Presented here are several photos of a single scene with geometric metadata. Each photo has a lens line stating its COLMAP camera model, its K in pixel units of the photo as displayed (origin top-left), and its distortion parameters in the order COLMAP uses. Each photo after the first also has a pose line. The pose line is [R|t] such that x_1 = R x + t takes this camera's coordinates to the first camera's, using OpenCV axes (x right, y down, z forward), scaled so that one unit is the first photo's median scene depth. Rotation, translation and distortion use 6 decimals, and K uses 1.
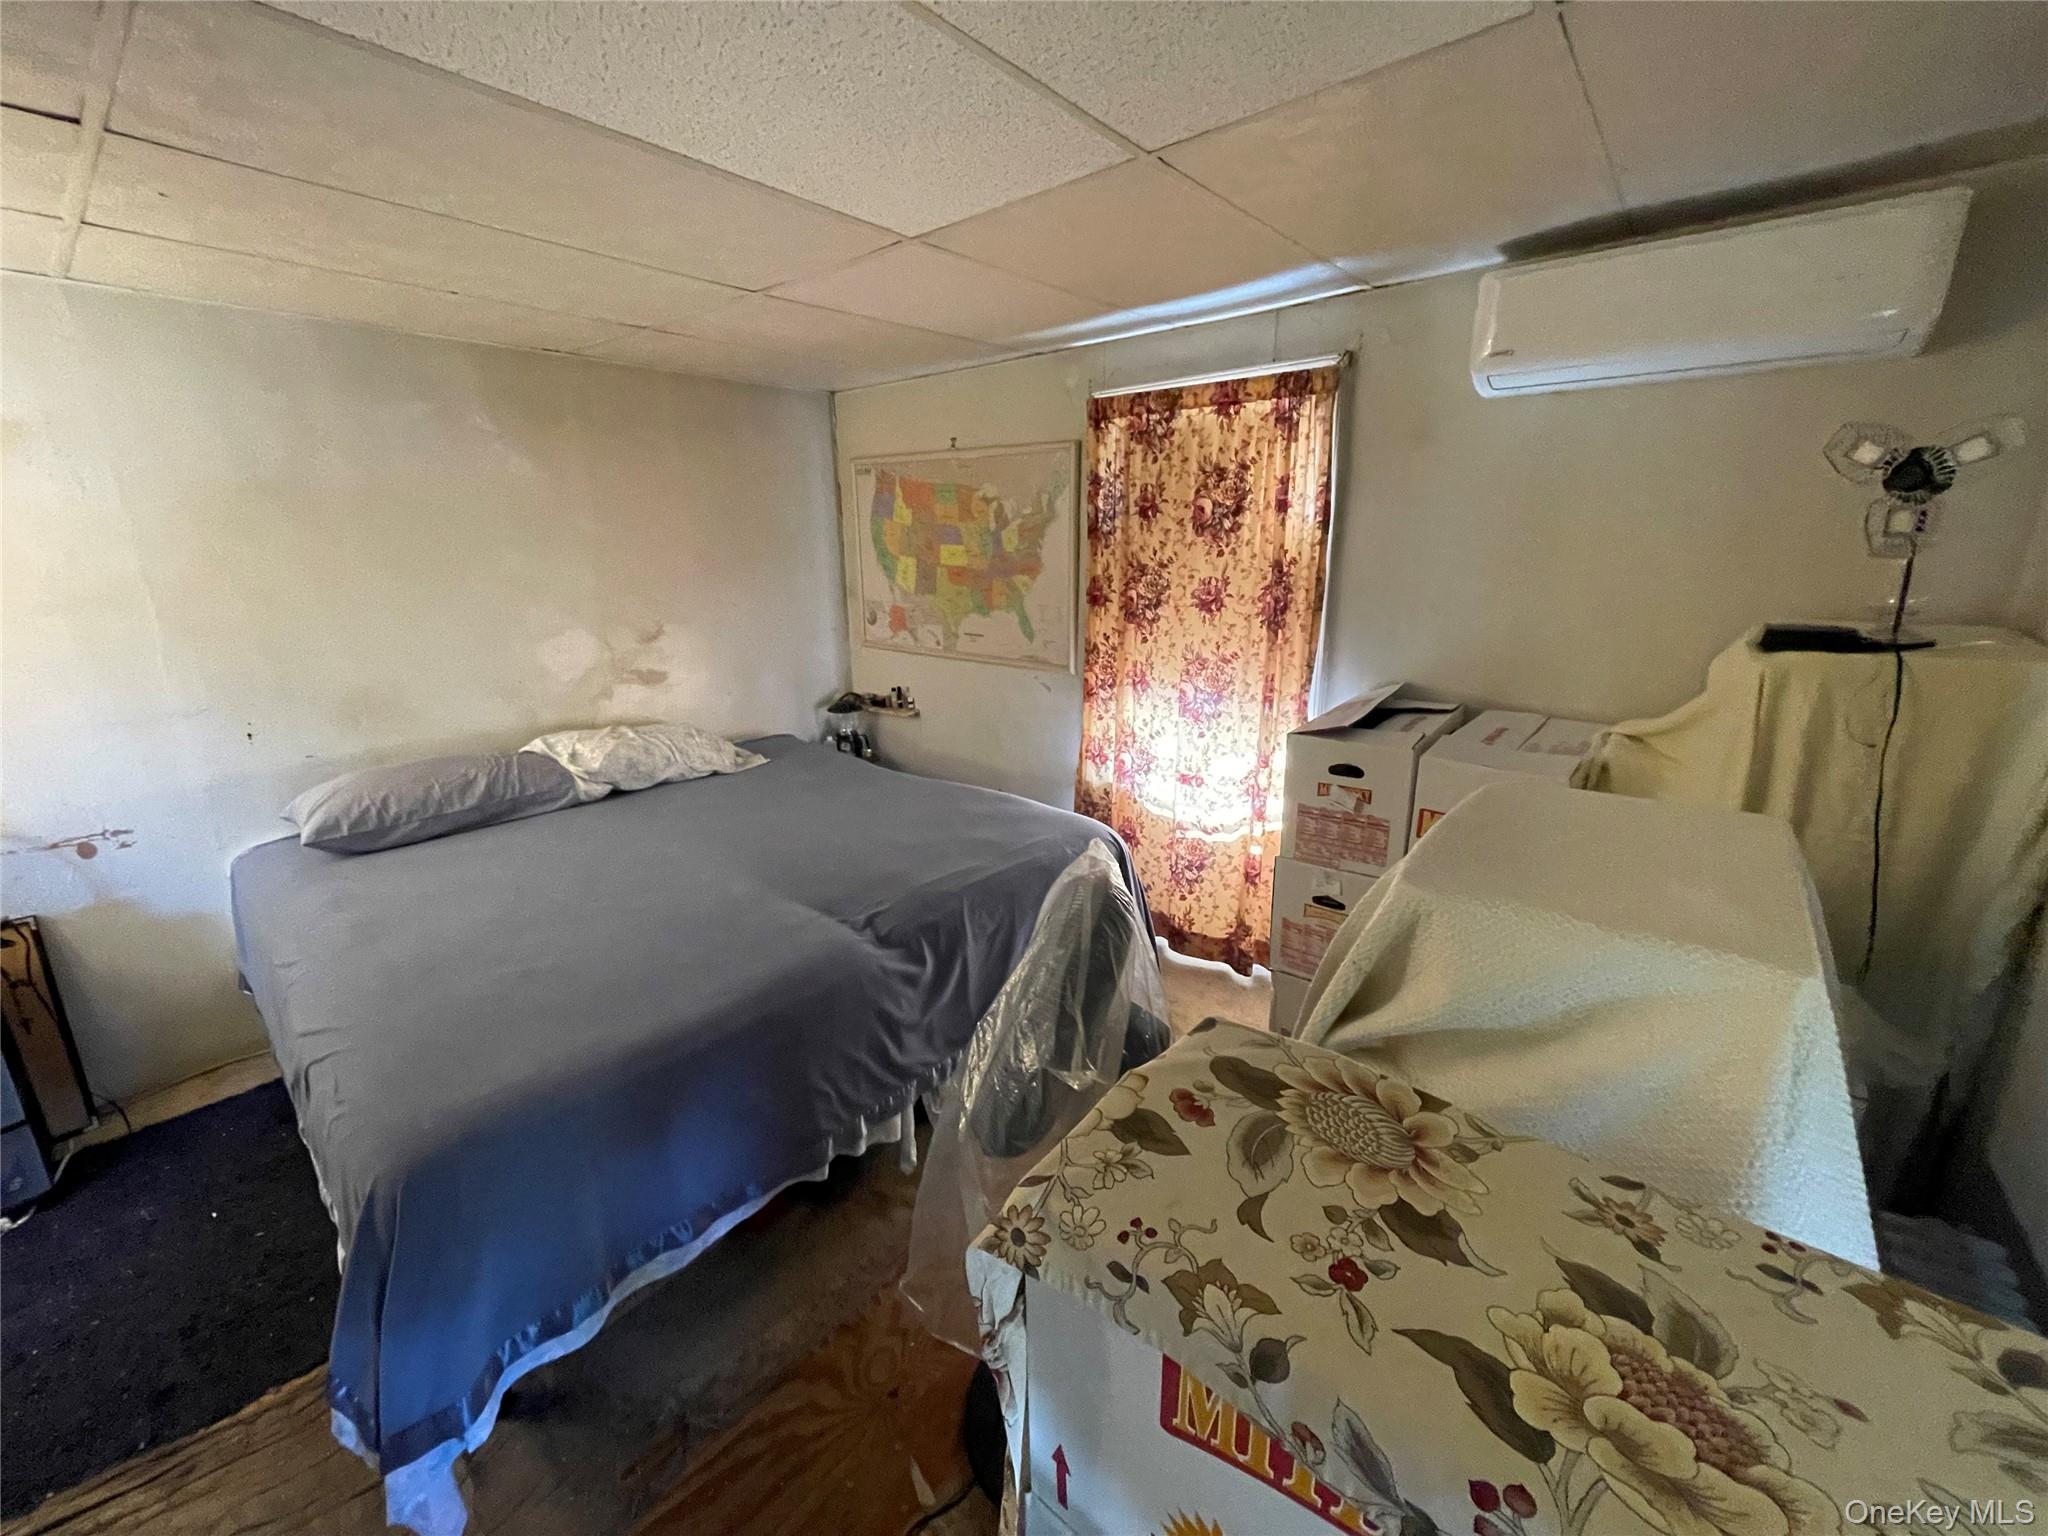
lens RADIAL K [[830.2, 0, 1016.2], [0, 830.2, 762.2], [0, 0, 1]] dist [-0.016678, -0.000654]
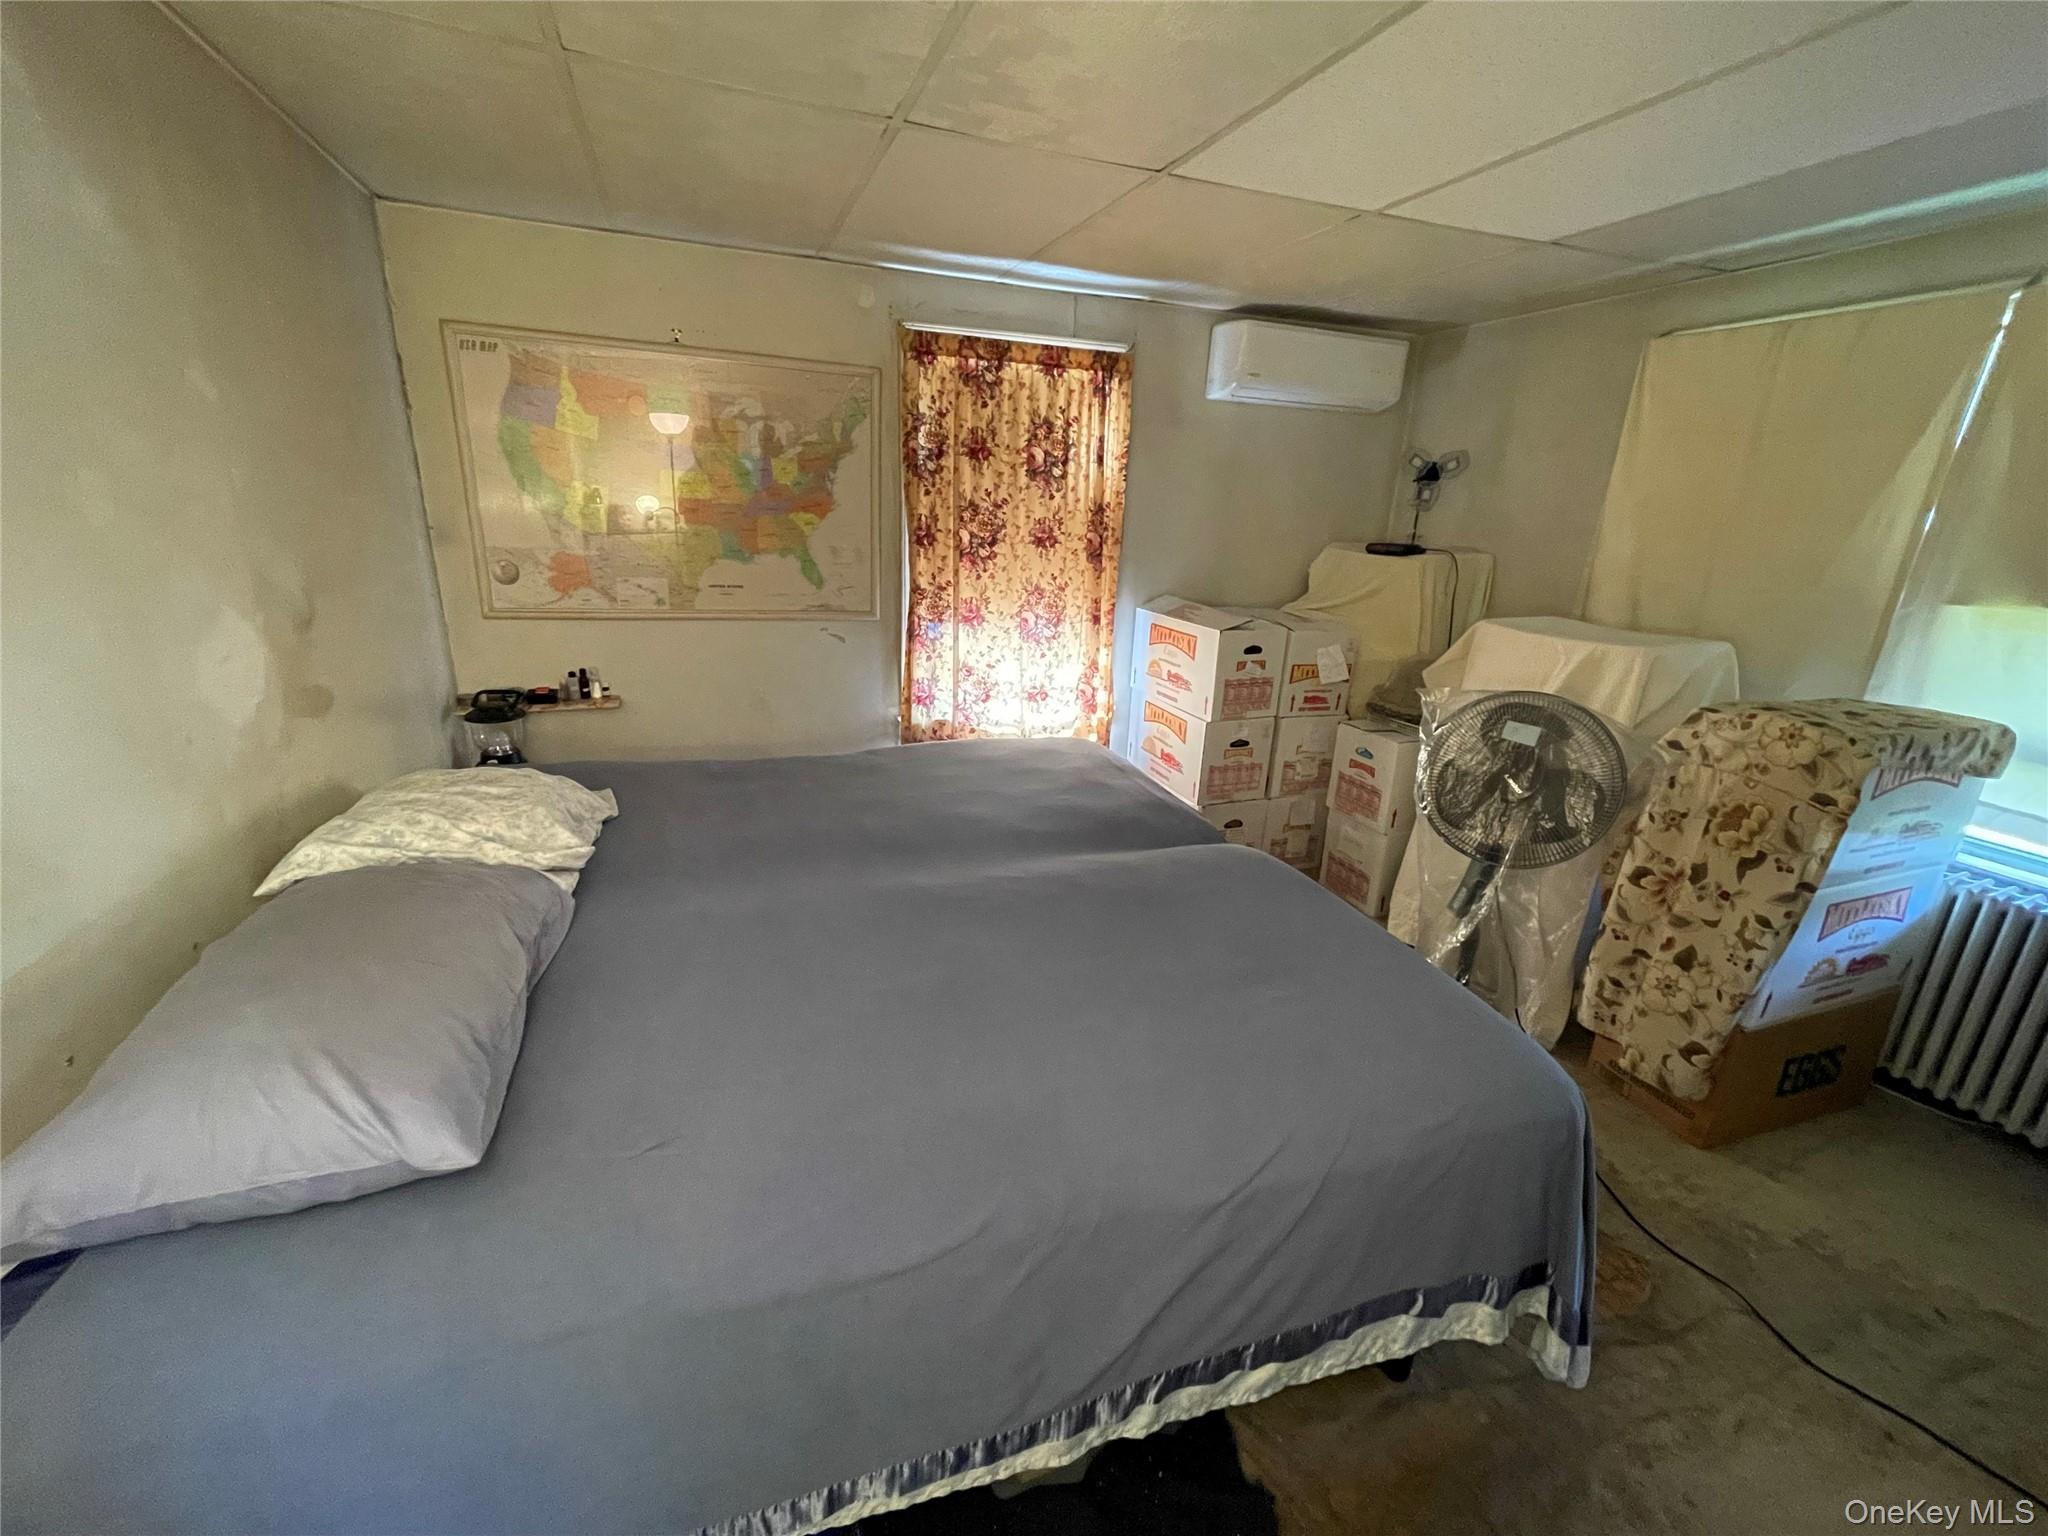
lens RADIAL K [[830.2, 0, 1015.5], [0, 830.2, 763.2], [0, 0, 1]] dist [-0.016678, -0.000654]
pose [[0.478403, -0.234276, 0.846313, -0.819125], [0.184646, 0.969046, 0.163874, -0.085268], [-0.858508, 0.077870, 0.506853, 0.460810]]
